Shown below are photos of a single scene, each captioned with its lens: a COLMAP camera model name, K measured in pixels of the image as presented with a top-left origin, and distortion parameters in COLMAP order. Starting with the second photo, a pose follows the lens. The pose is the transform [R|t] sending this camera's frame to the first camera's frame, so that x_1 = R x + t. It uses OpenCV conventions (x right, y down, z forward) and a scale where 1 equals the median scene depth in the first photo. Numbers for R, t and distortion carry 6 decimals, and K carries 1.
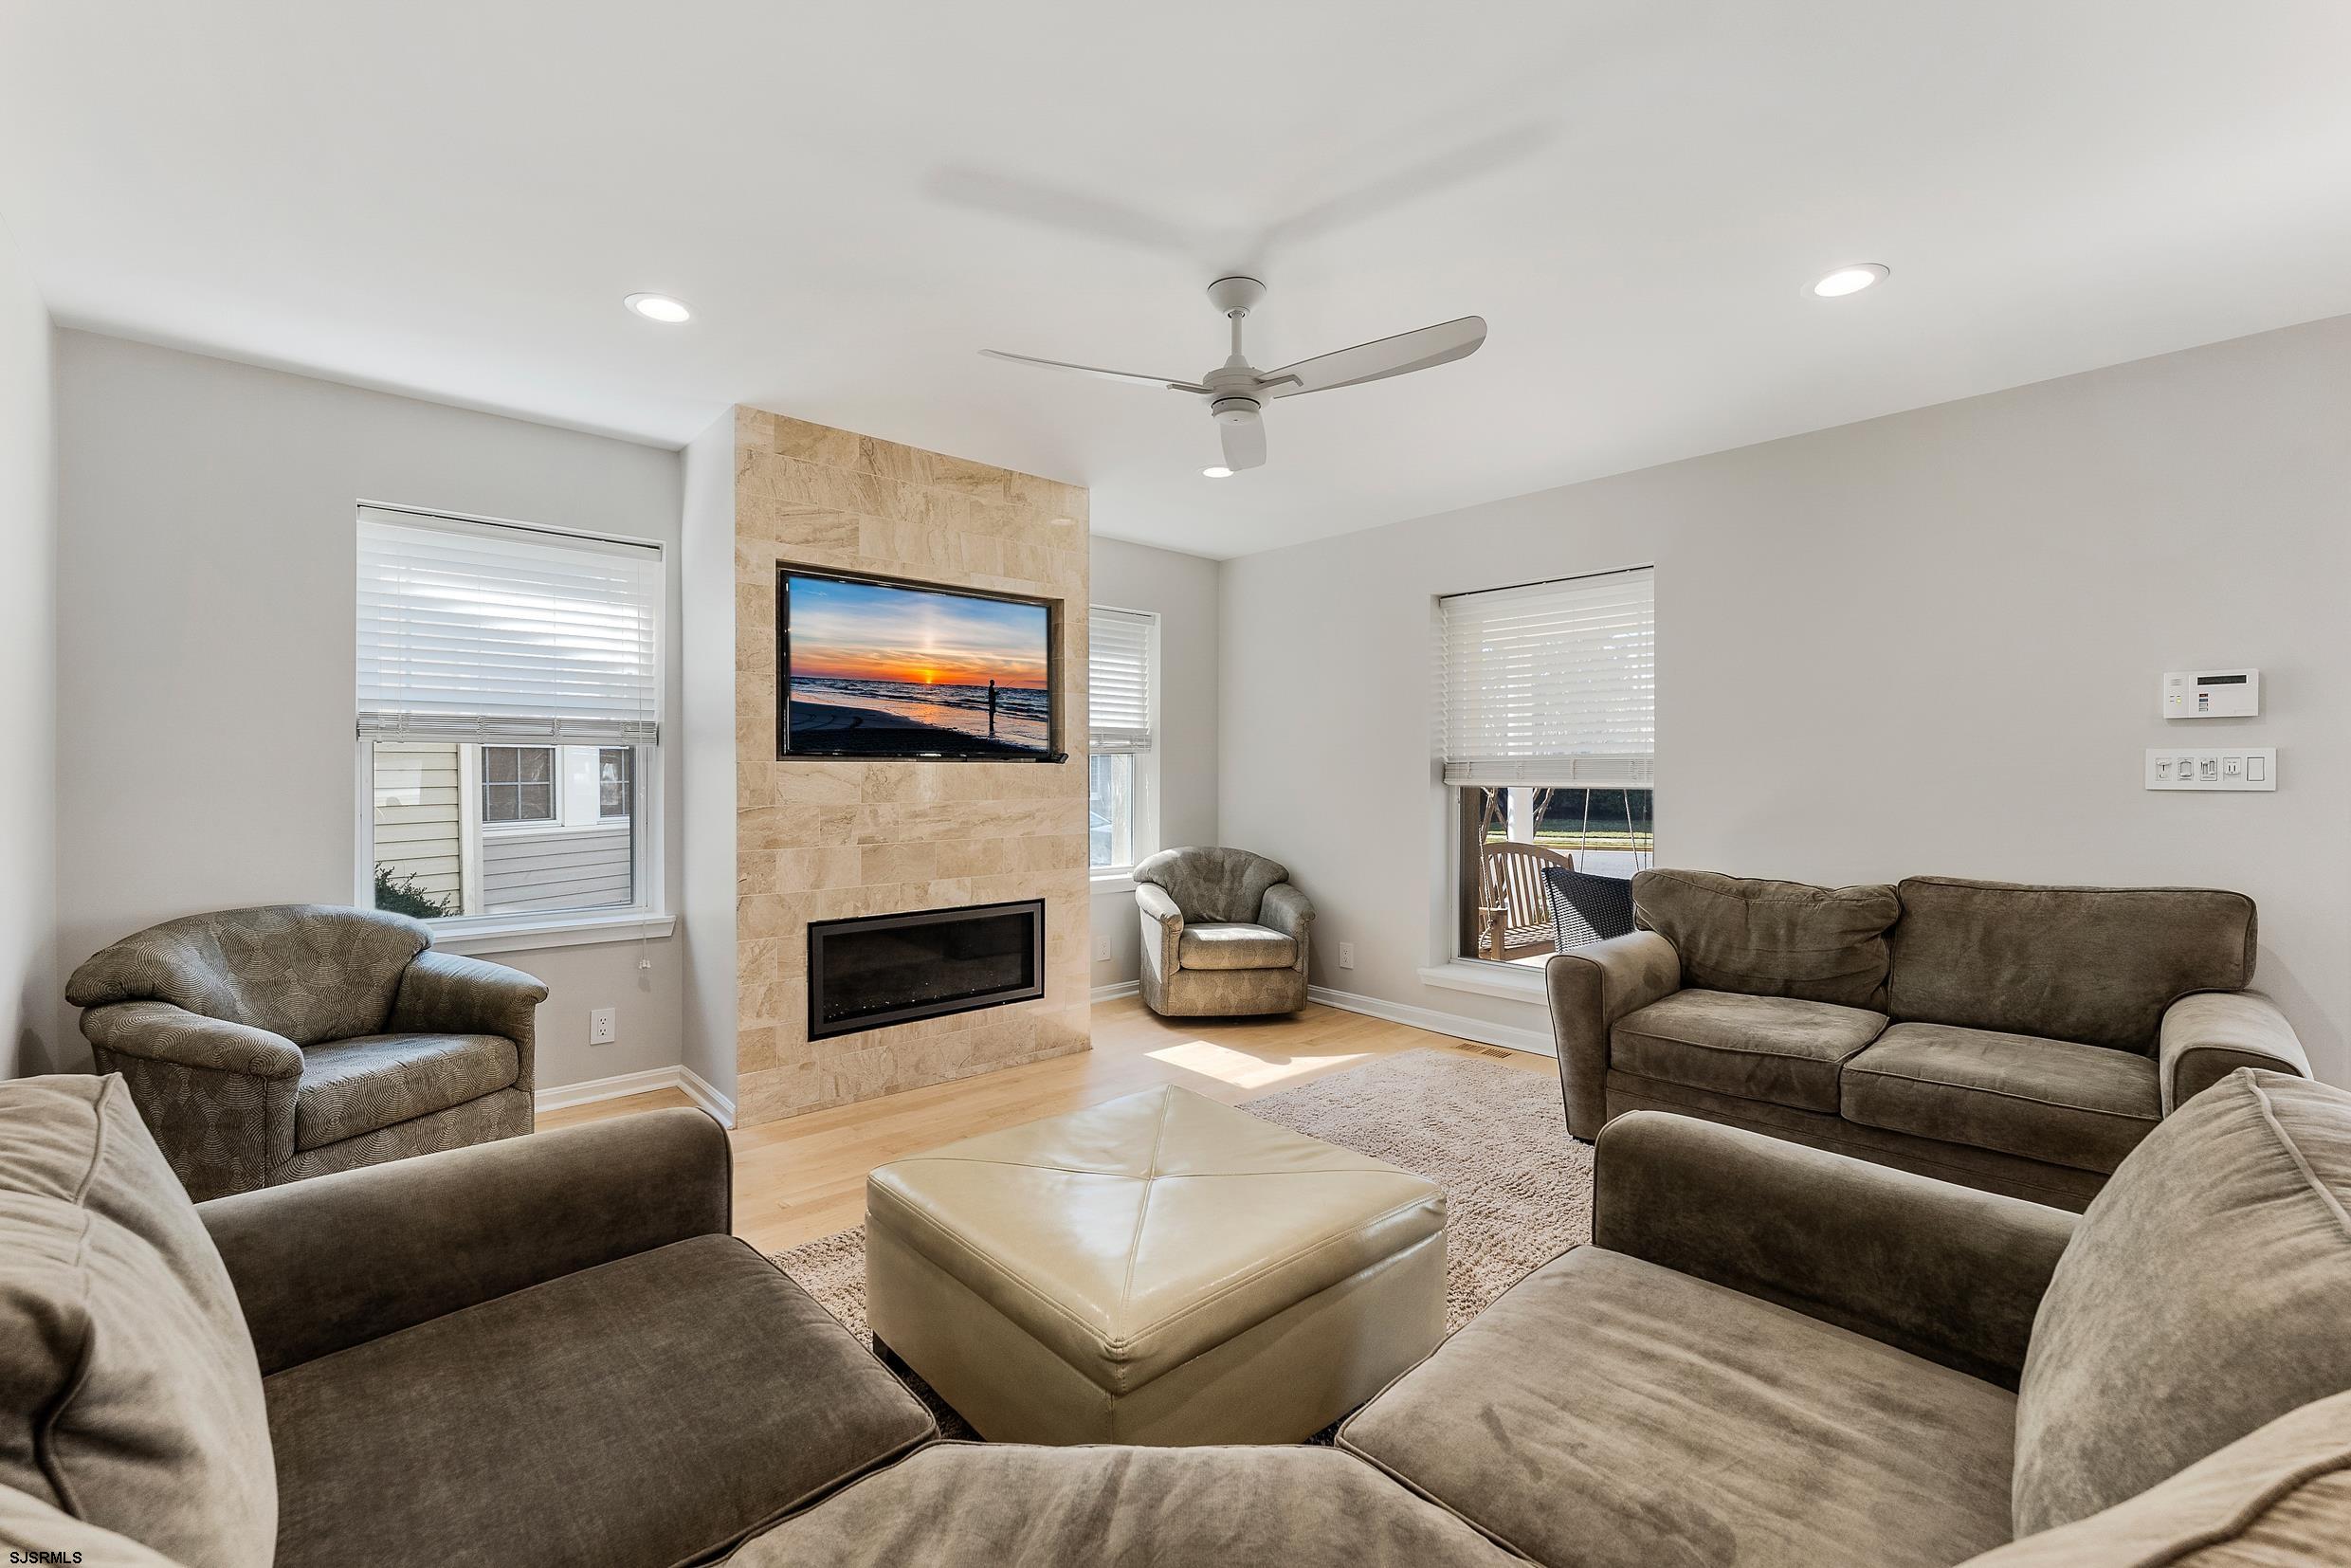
lens RADIAL K [[981.1, 0, 1175.5], [0, 981.1, 784.0], [0, 0, 1]] dist [-0.008081, 0.000031]
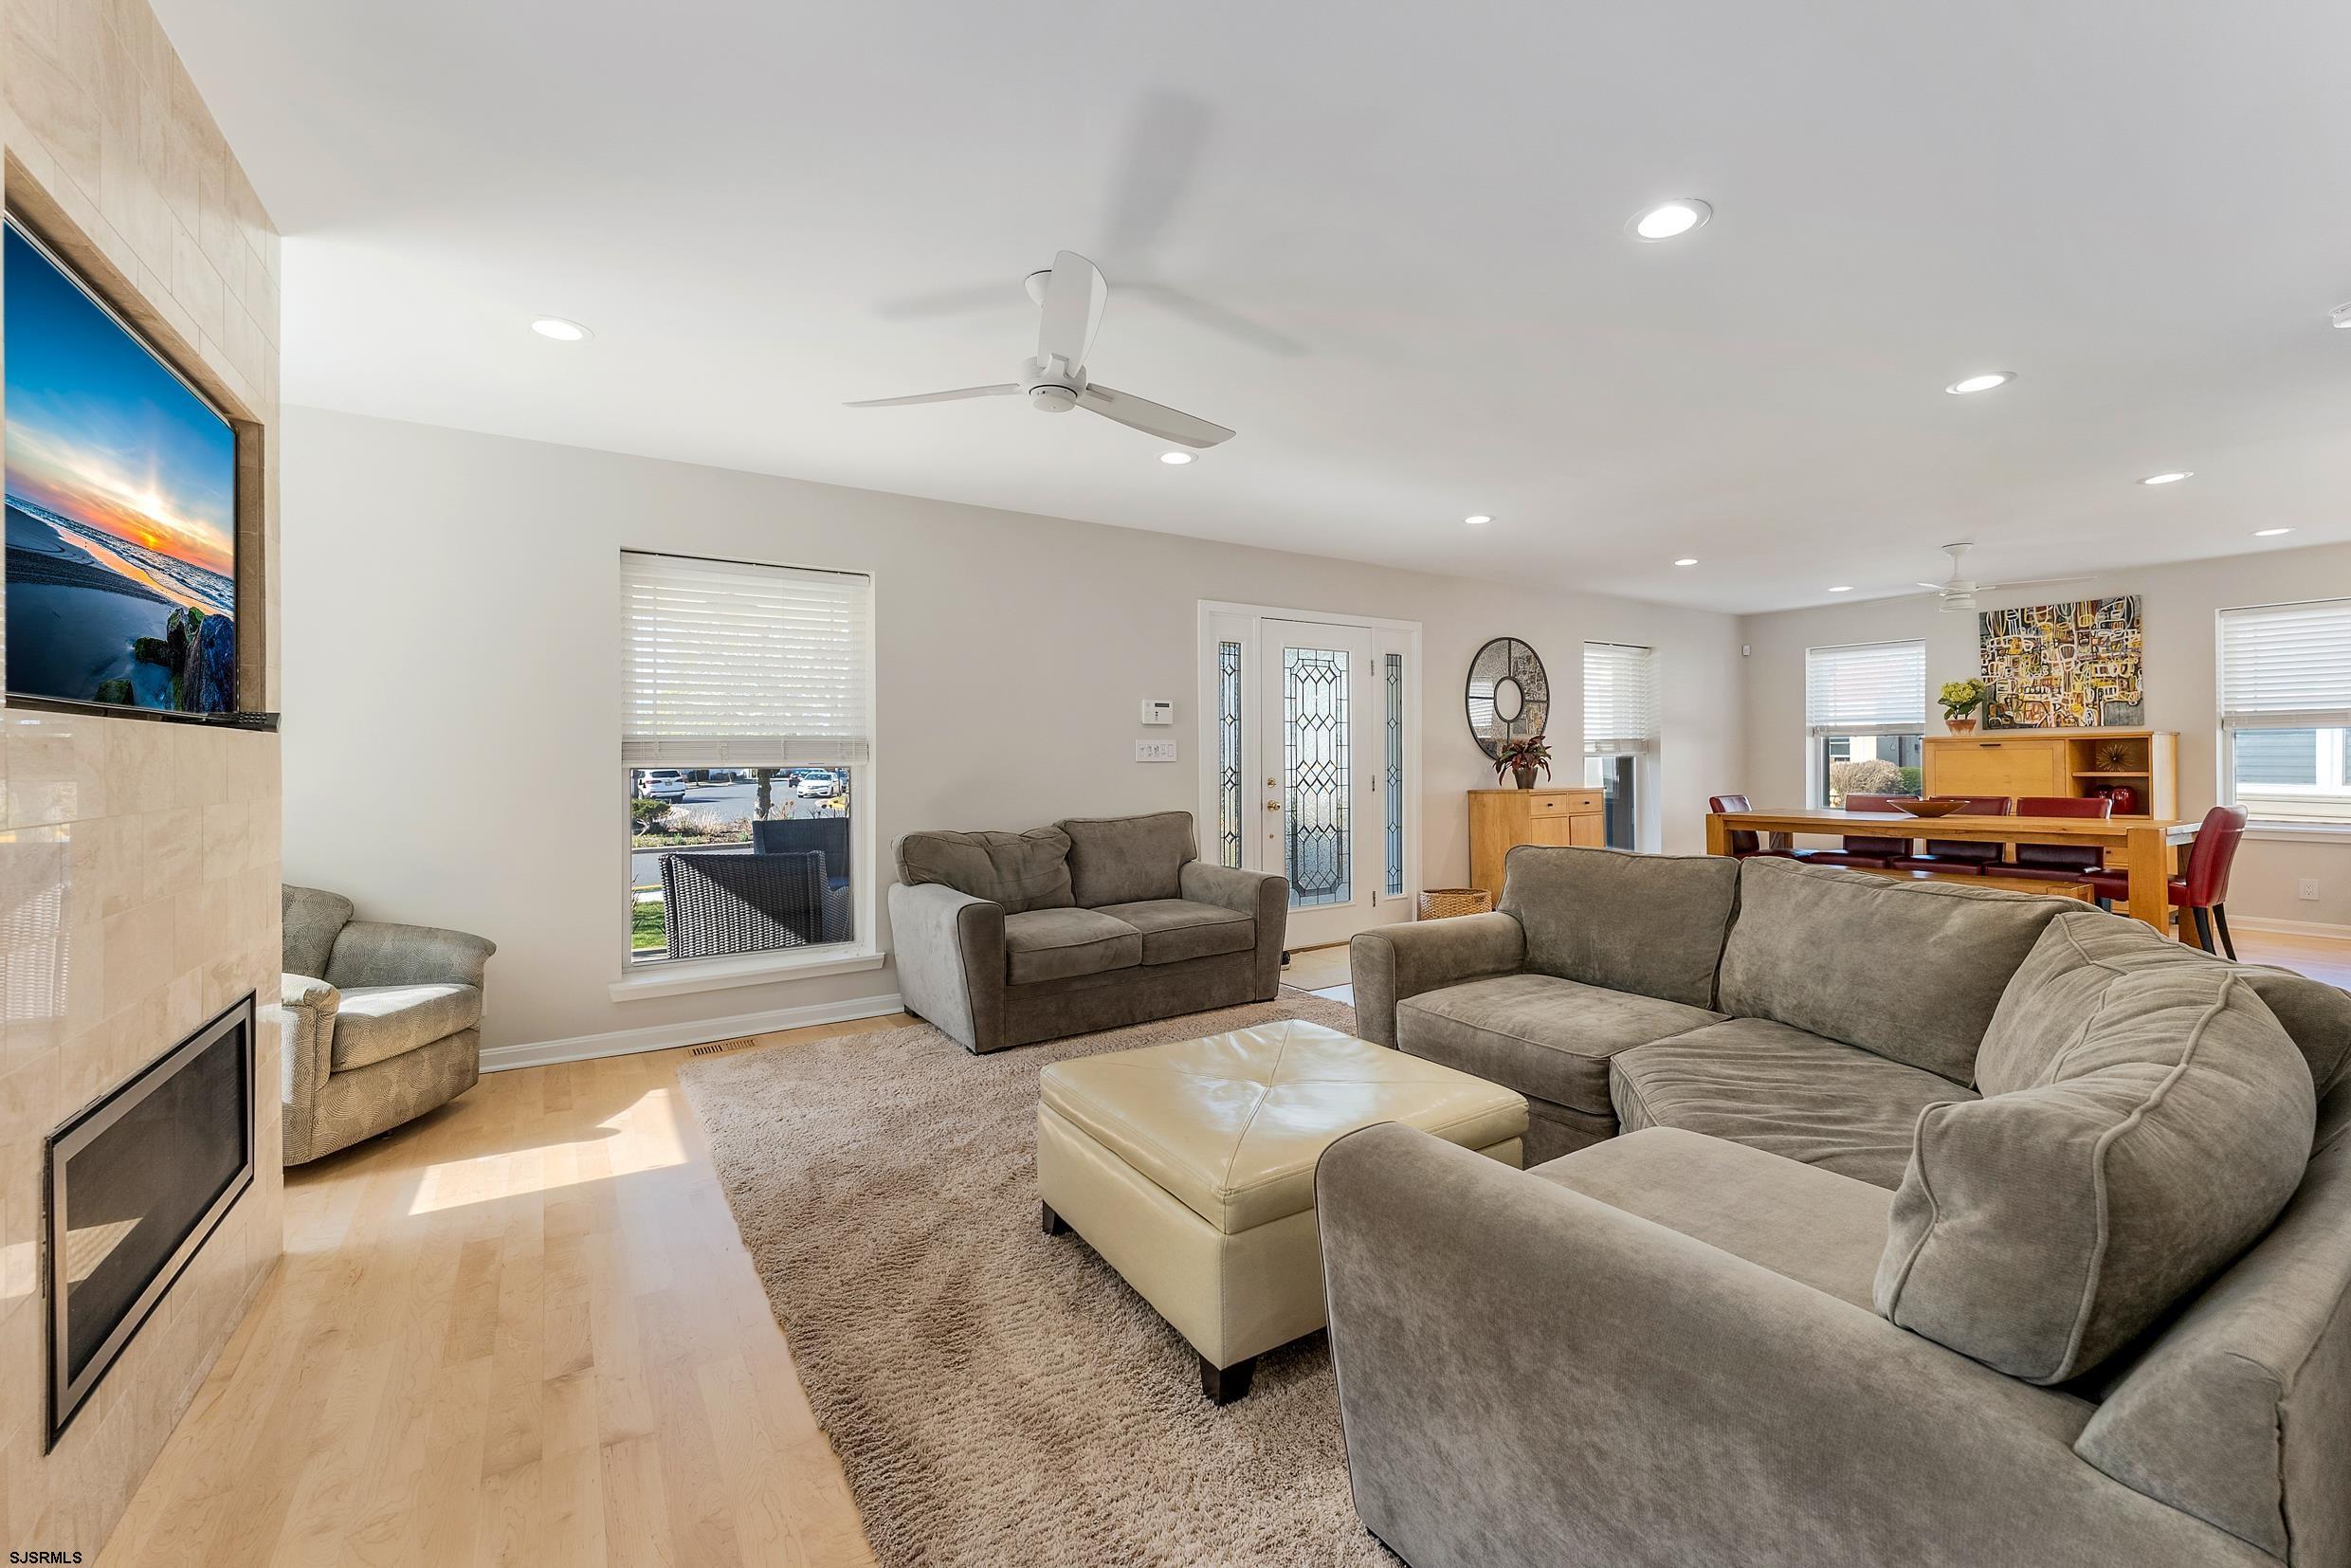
lens RADIAL K [[969.6, 0, 1179.2], [0, 969.6, 758.7], [0, 0, 1]] dist [0.000564, 0.000123]
pose [[0.176145, -0.001029, 0.984364, -0.631575], [0.019446, 0.999808, -0.002435, 0.004699], [-0.984172, 0.019571, 0.176132, 0.472833]]
